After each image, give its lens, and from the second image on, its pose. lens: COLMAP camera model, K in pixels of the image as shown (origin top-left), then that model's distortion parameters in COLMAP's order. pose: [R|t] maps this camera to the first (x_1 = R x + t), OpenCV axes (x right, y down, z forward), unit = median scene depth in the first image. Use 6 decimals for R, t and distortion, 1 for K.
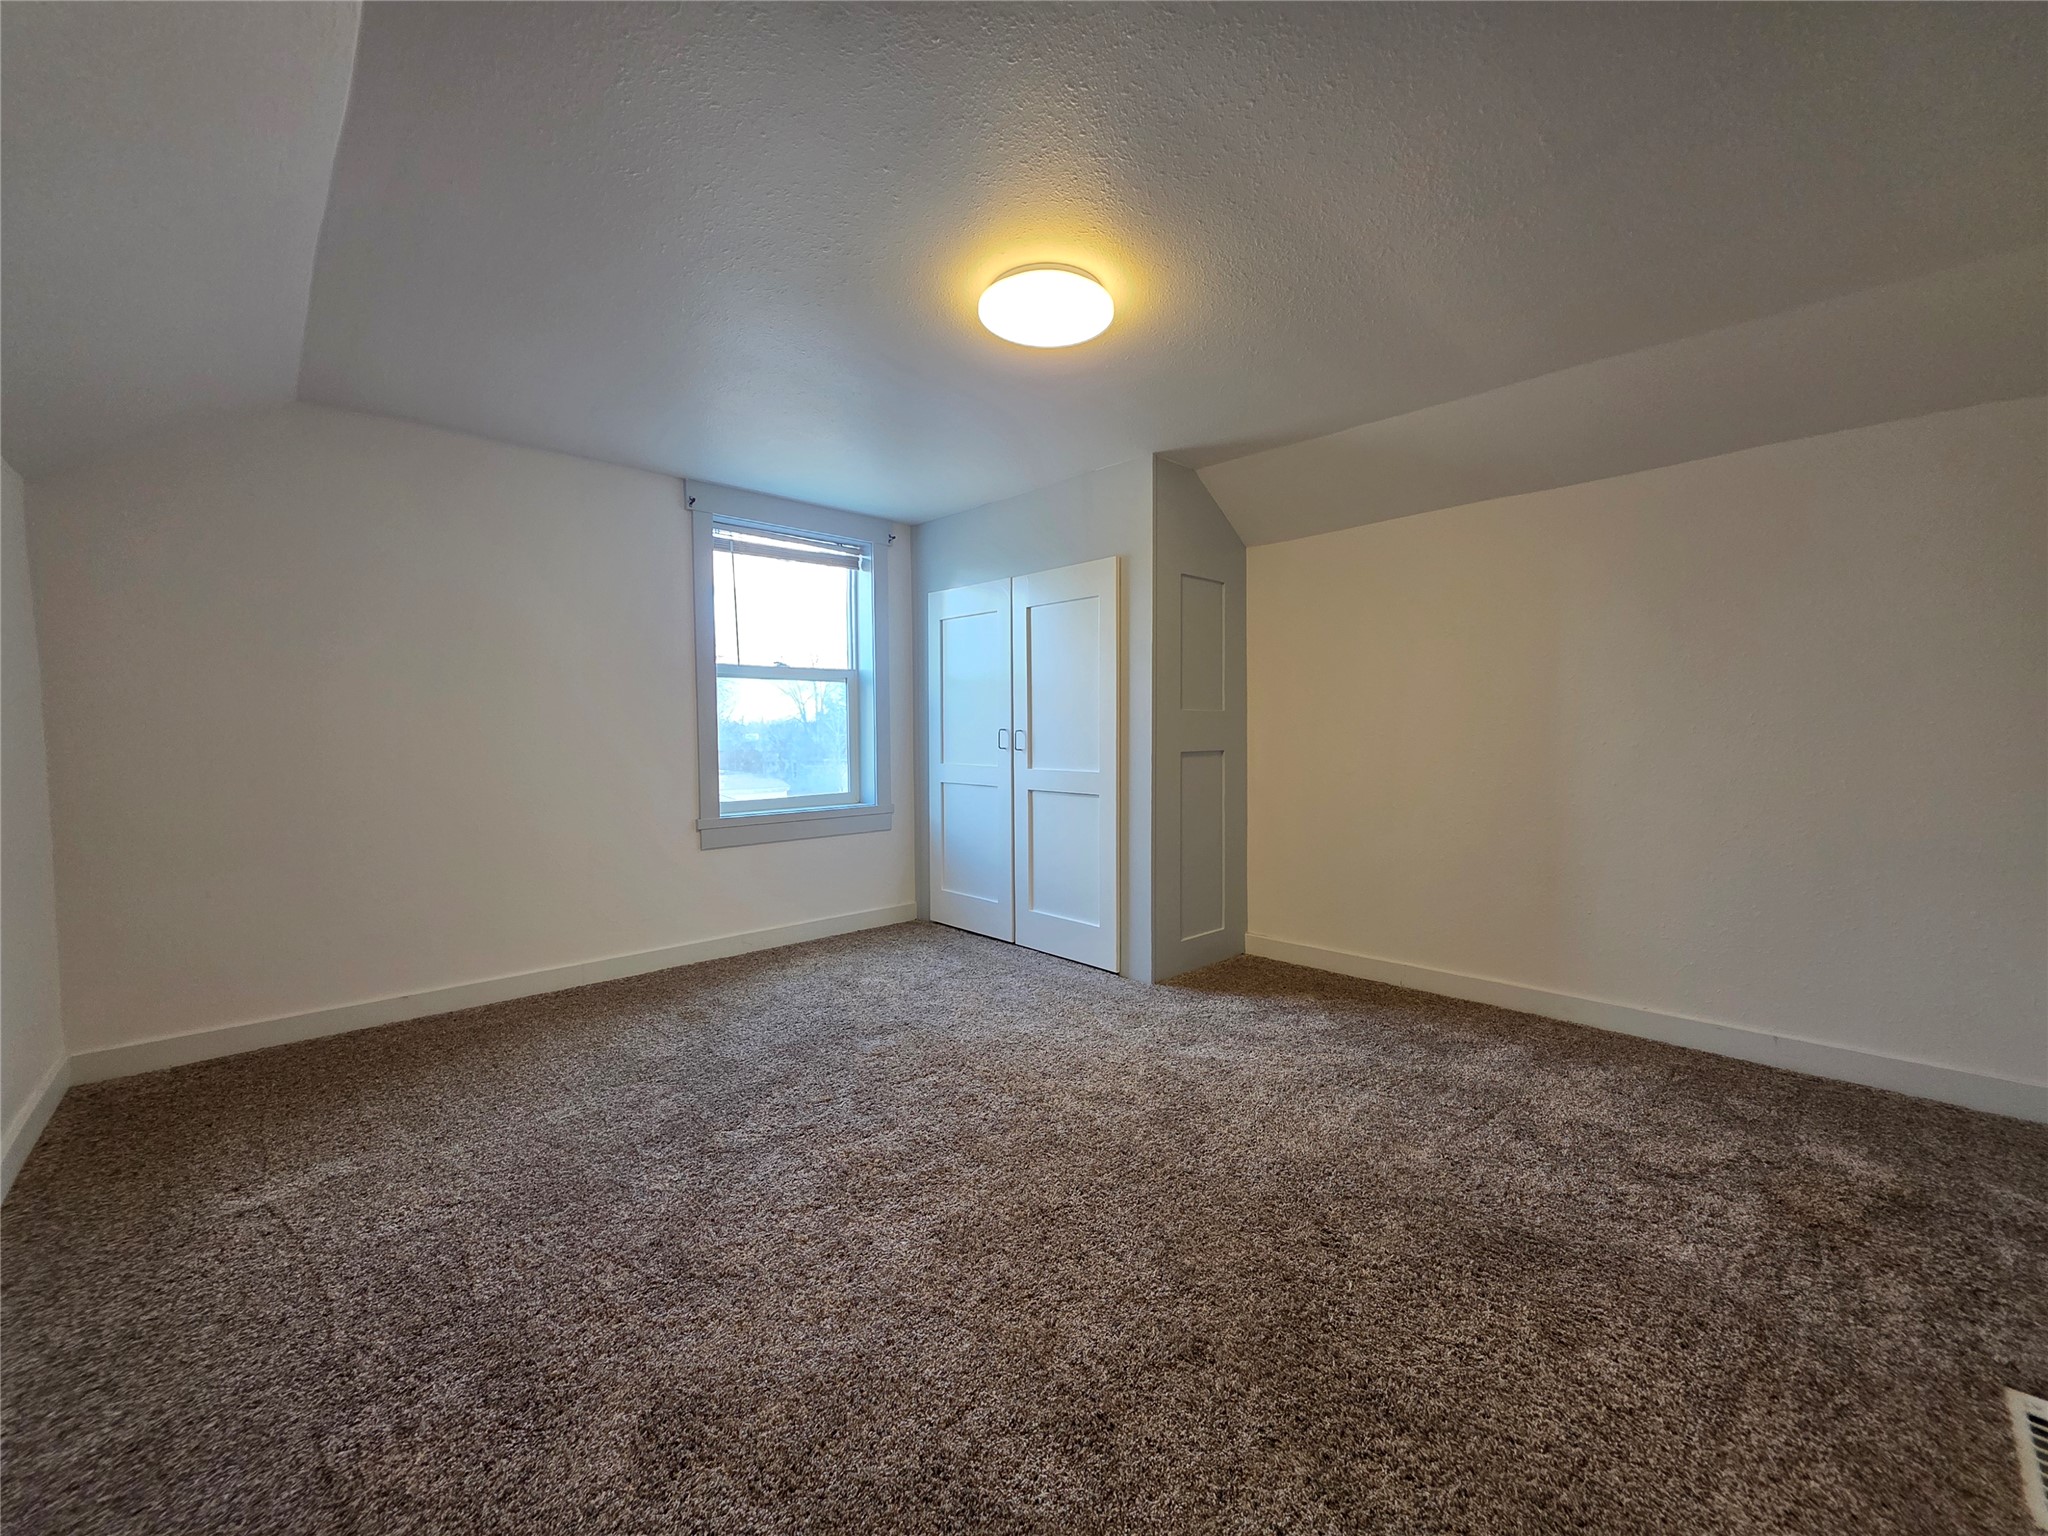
lens RADIAL K [[828.0, 0, 1015.7], [0, 828.0, 758.4], [0, 0, 1]] dist [0.001160, 0.000034]
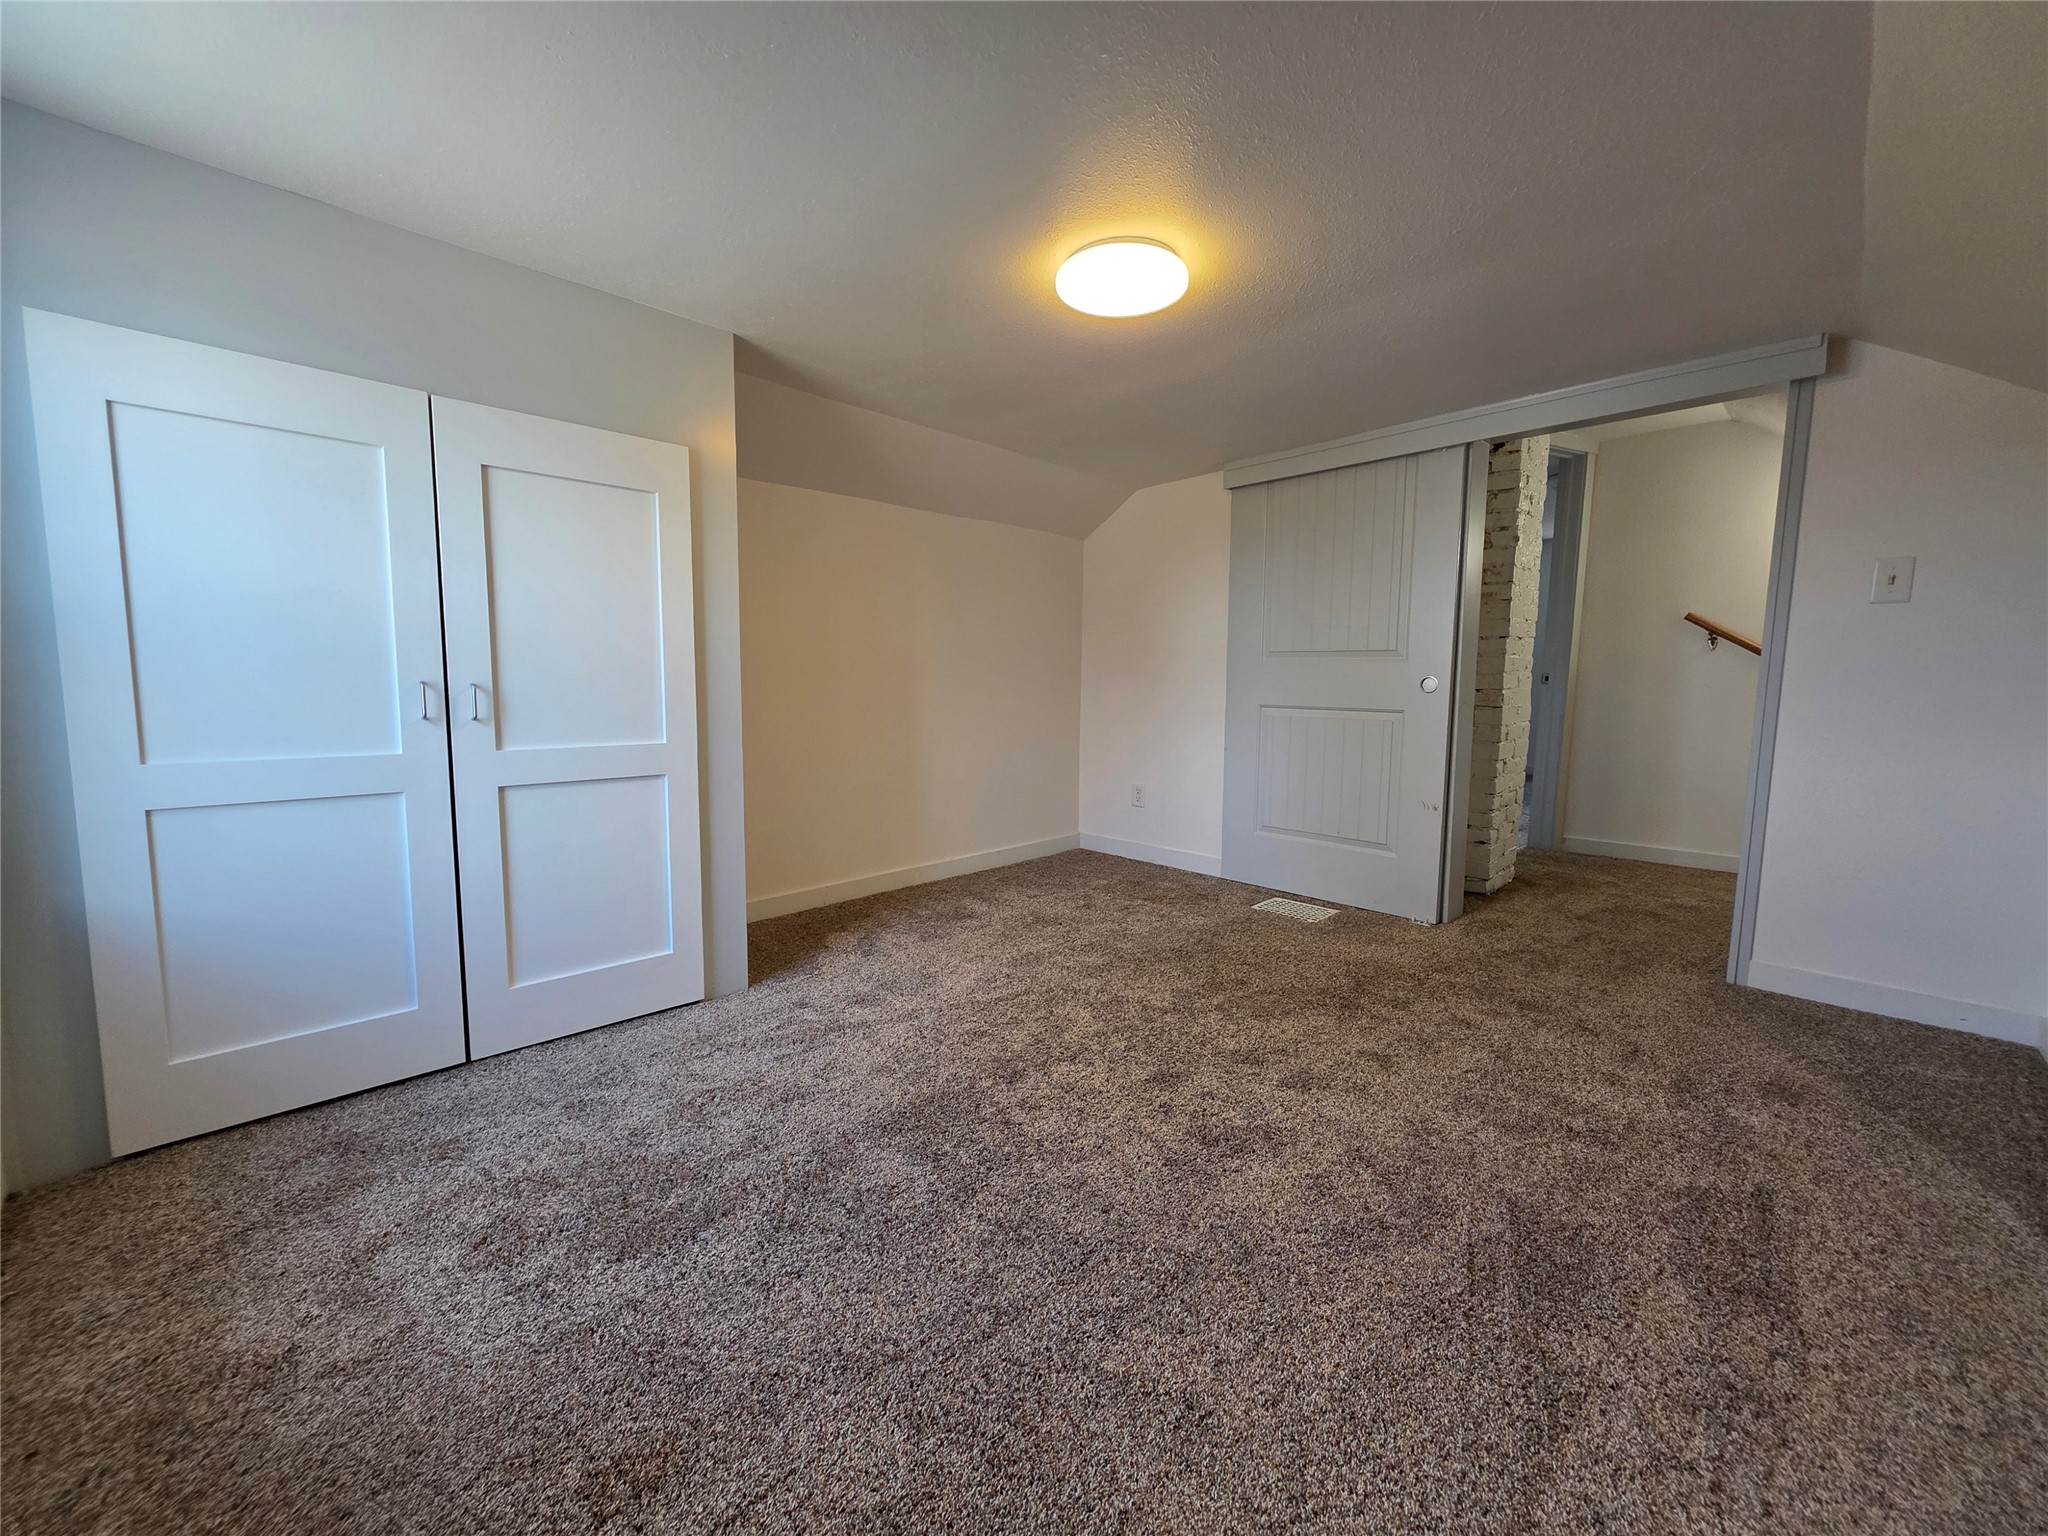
lens RADIAL K [[815.3, 0, 1022.5], [0, 815.3, 763.8], [0, 0, 1]] dist [0.004213, 0.000193]
pose [[-0.033390, -0.101314, 0.994294, -0.605610], [0.027118, 0.994391, 0.102234, -0.028643], [-0.999074, 0.030377, -0.030455, 0.694402]]
